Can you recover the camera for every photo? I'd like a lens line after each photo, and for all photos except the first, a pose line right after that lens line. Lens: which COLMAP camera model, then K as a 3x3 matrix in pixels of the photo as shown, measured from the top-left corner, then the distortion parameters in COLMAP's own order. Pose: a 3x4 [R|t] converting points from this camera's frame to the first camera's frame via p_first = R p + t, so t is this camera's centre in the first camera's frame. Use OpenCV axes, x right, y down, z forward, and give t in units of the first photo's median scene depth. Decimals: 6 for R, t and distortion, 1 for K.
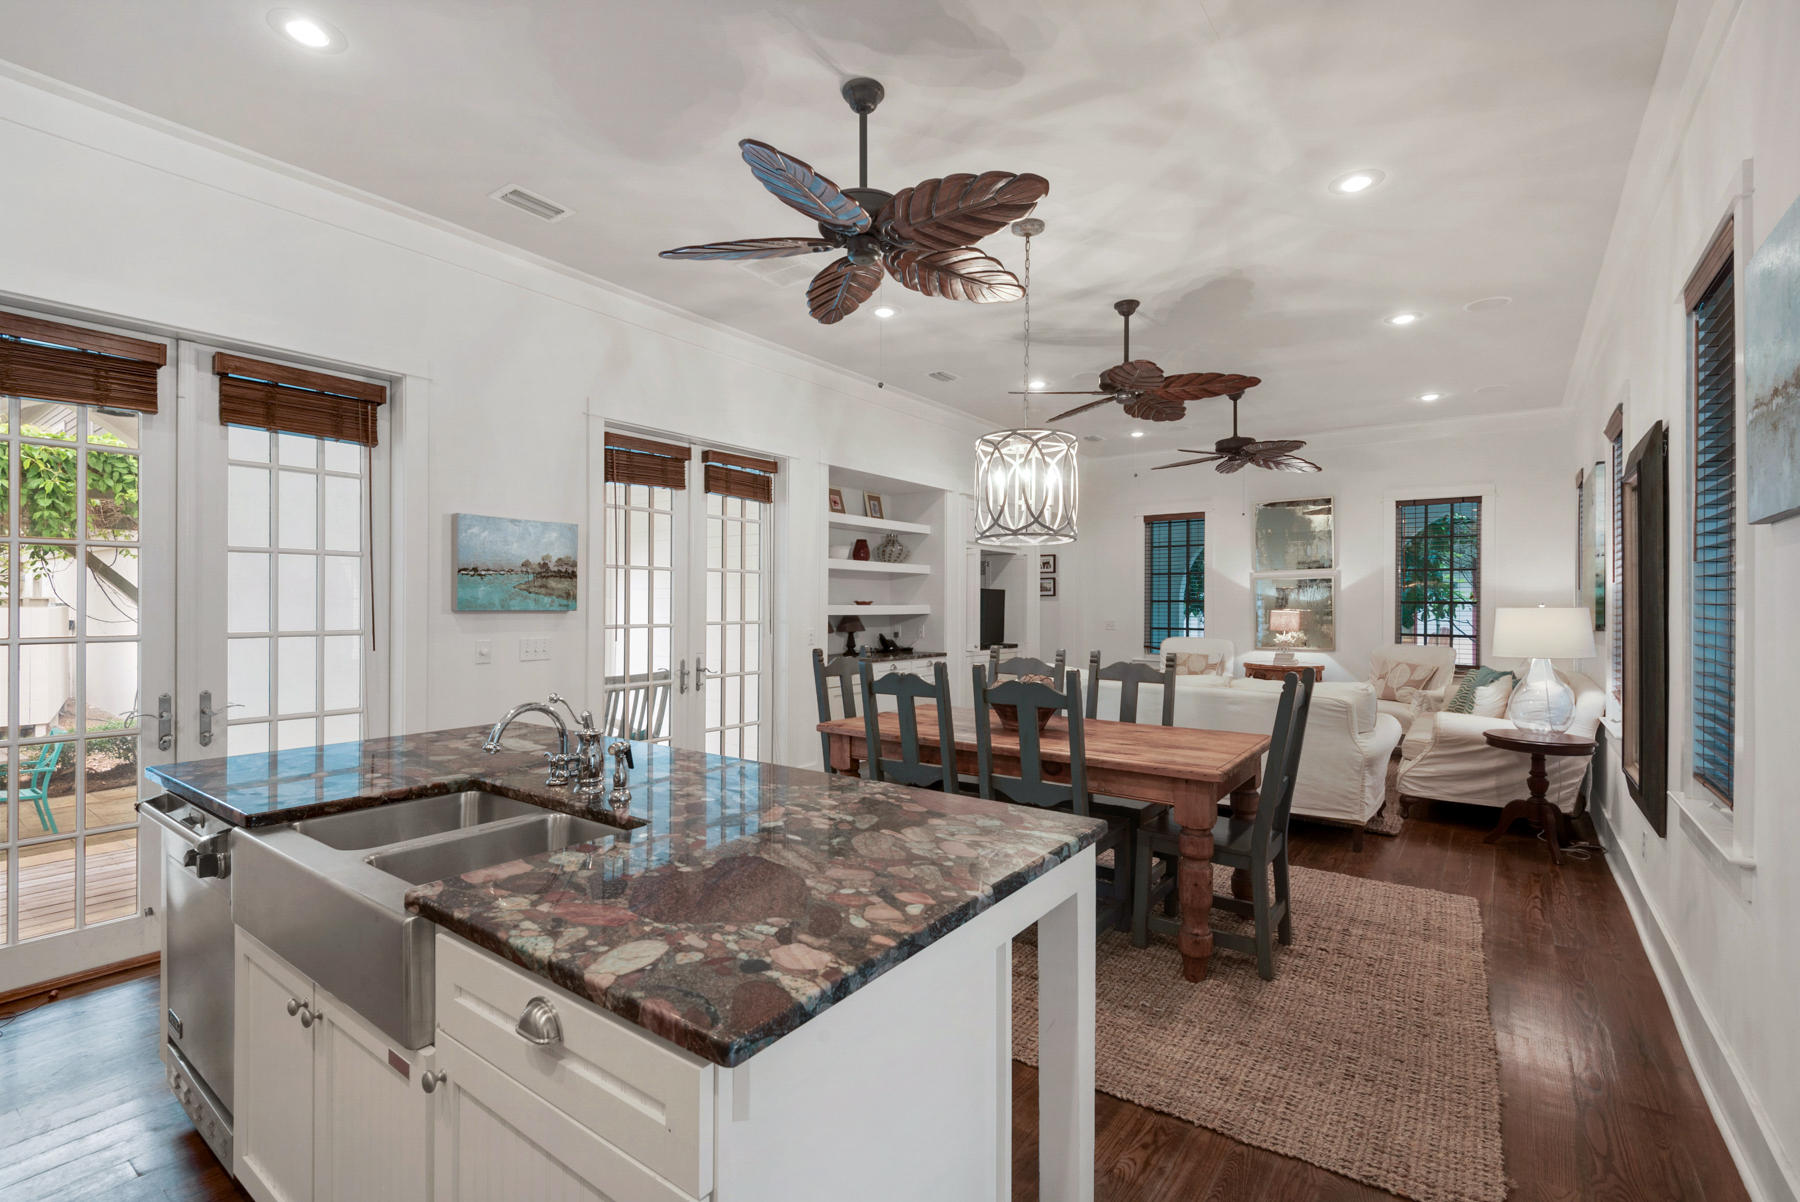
lens RADIAL K [[801.4, 0, 896.1], [0, 801.4, 595.7], [0, 0, 1]] dist [0.014702, -0.000299]
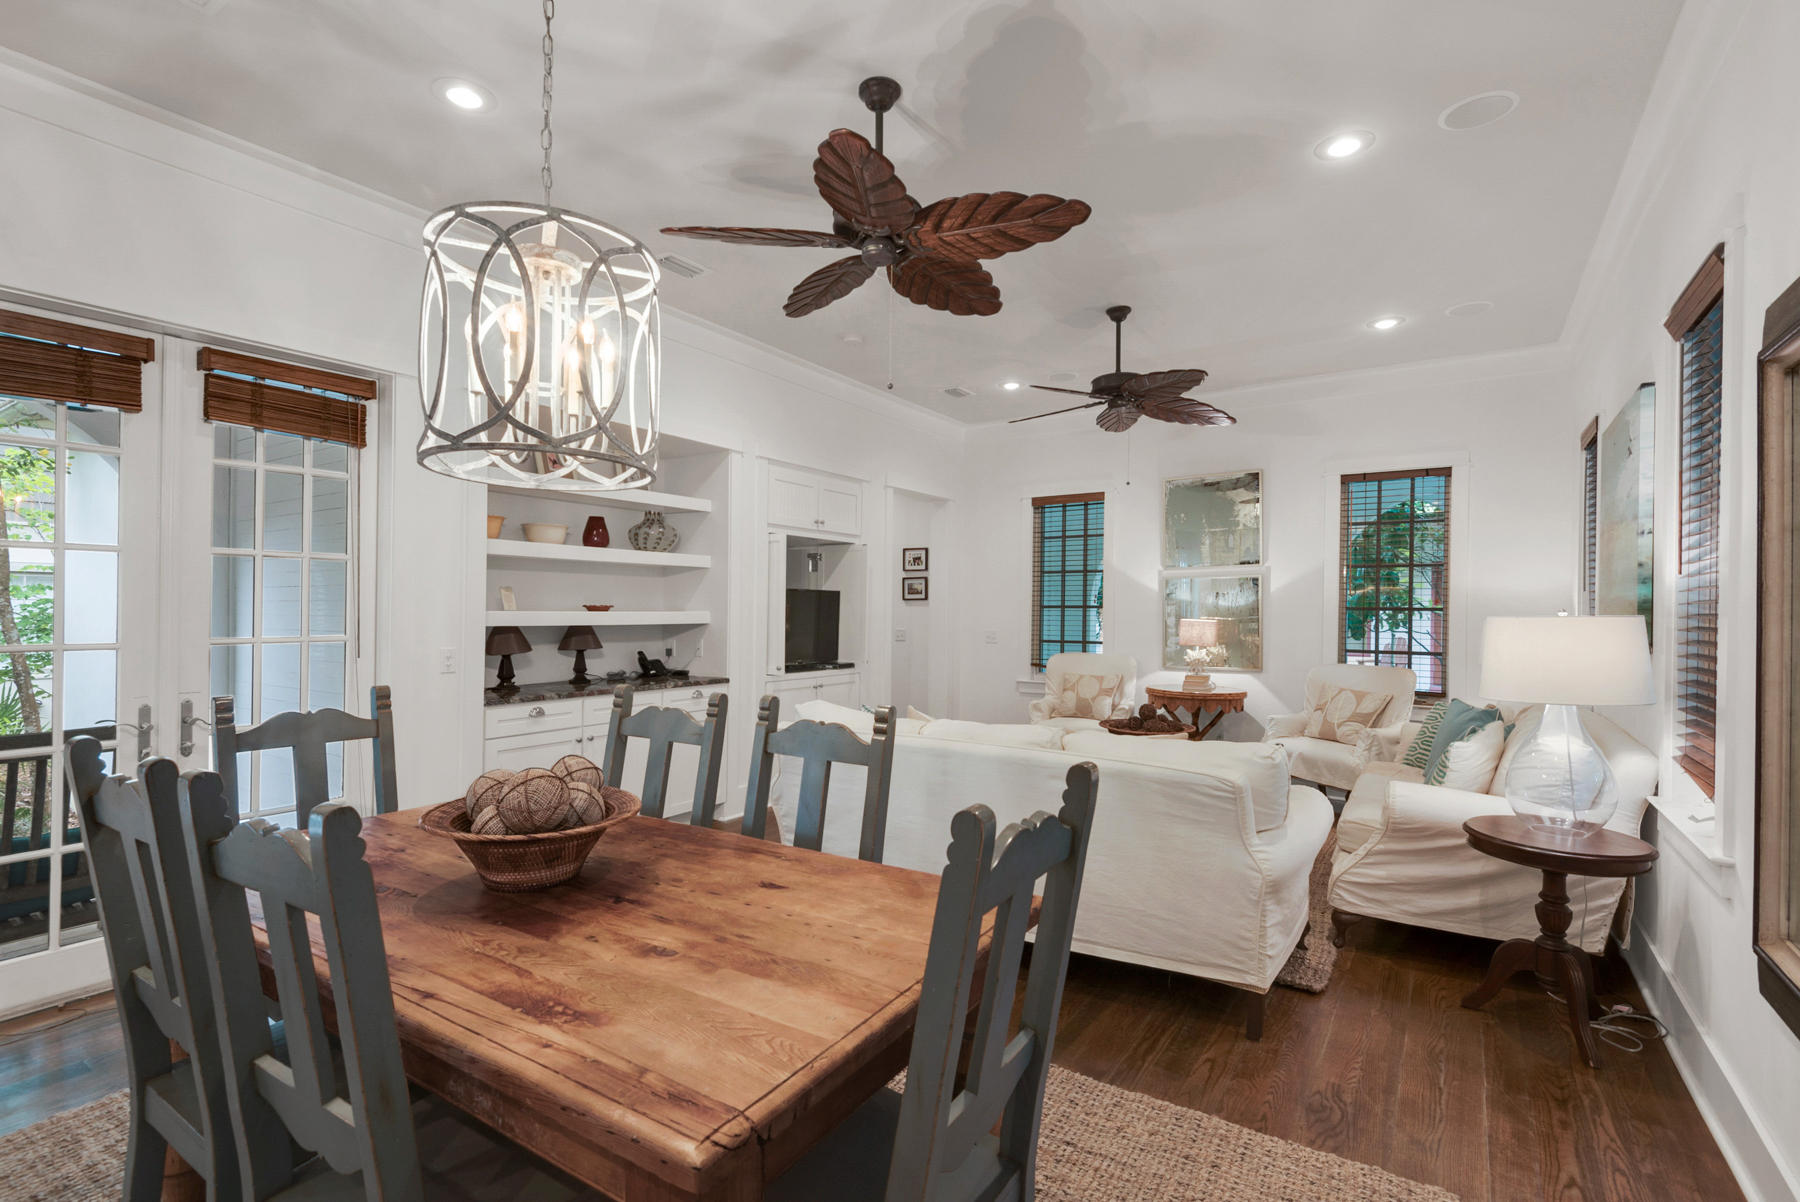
lens RADIAL K [[830.1, 0, 891.7], [0, 830.1, 613.0], [0, 0, 1]] dist [0.016373, 0.000124]
pose [[0.998765, 0.001072, 0.049662, 0.259663], [-0.001748, 0.999906, 0.013586, 0.004348], [-0.049643, -0.013656, 0.998674, 0.384369]]
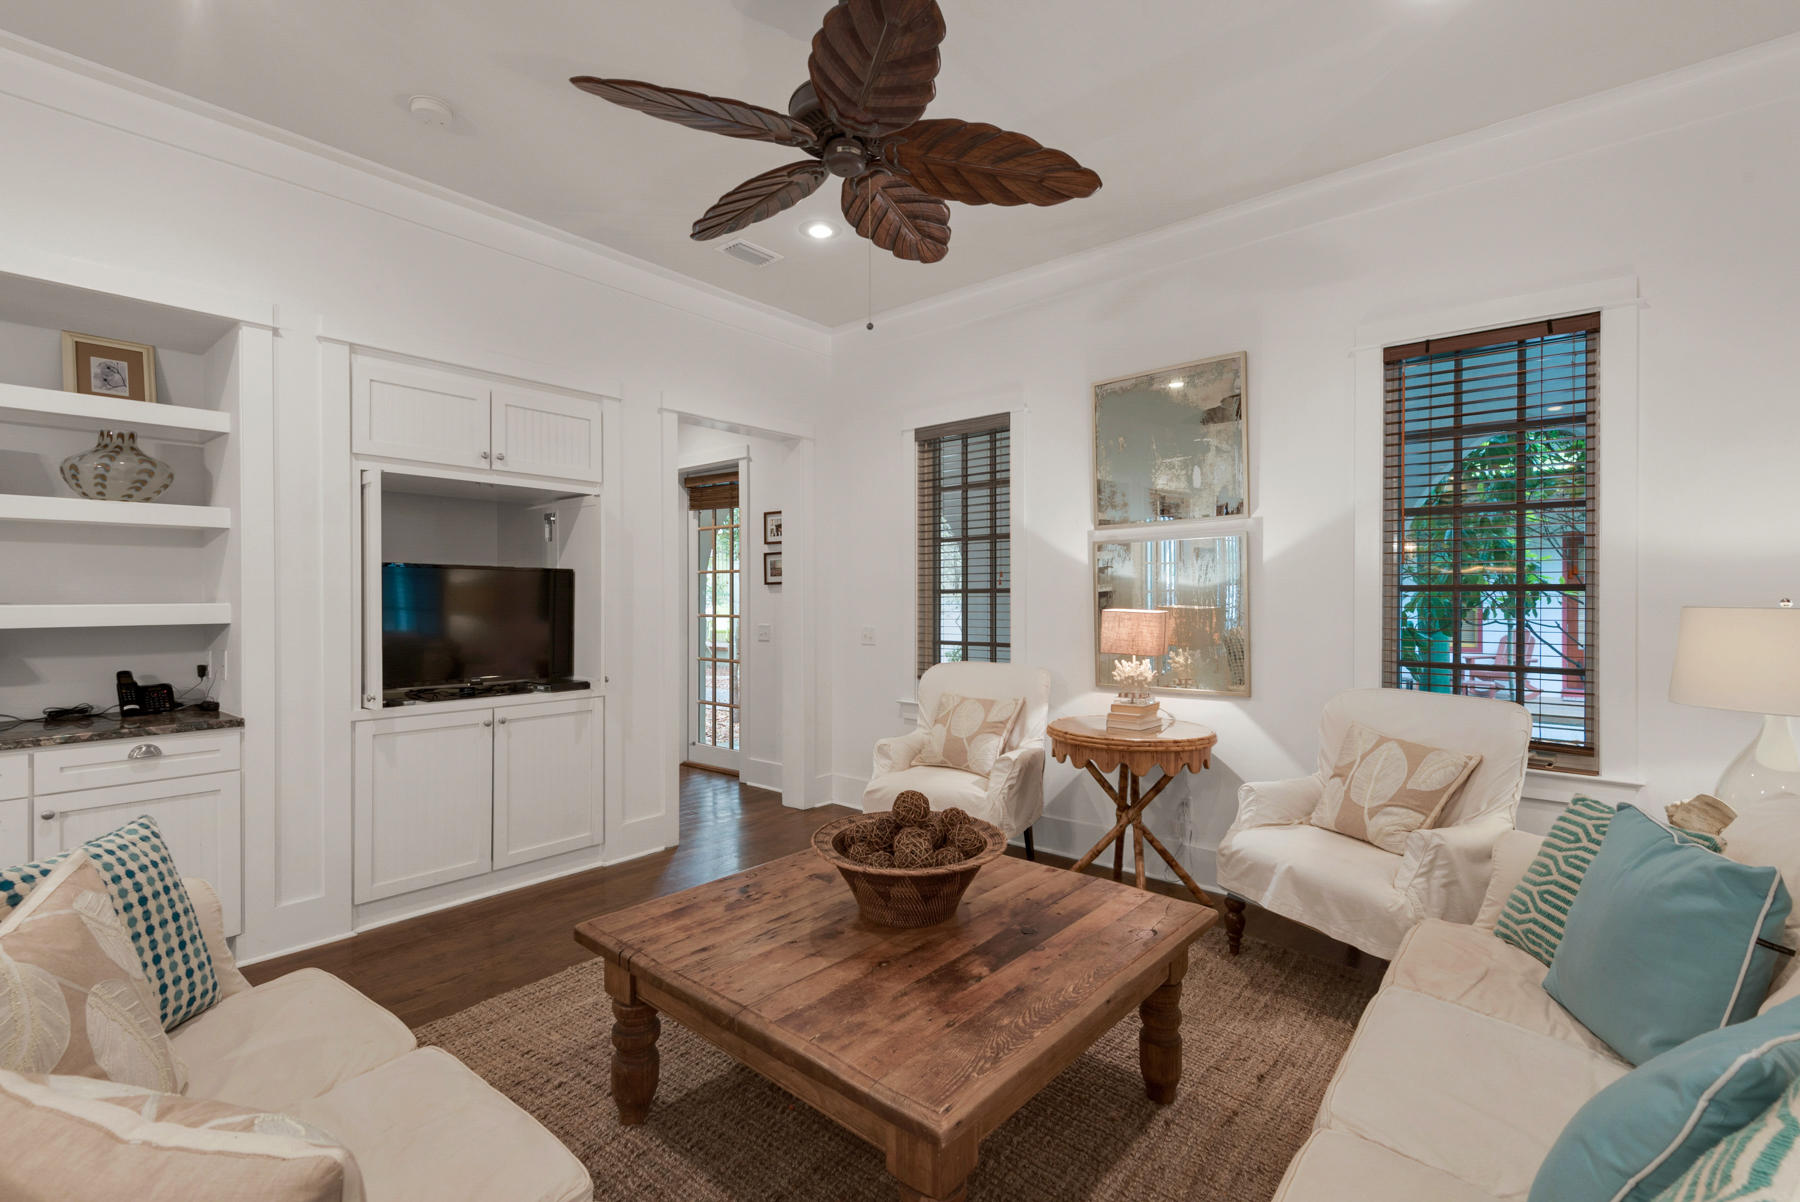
lens RADIAL K [[828.8, 0, 882.3], [0, 828.8, 598.2], [0, 0, 1]] dist [0.004177, 0.000142]
pose [[0.997984, -0.007825, -0.062976, 0.627990], [0.008267, 0.999943, 0.006765, 0.014454], [0.062920, -0.007272, 0.997992, 0.896221]]
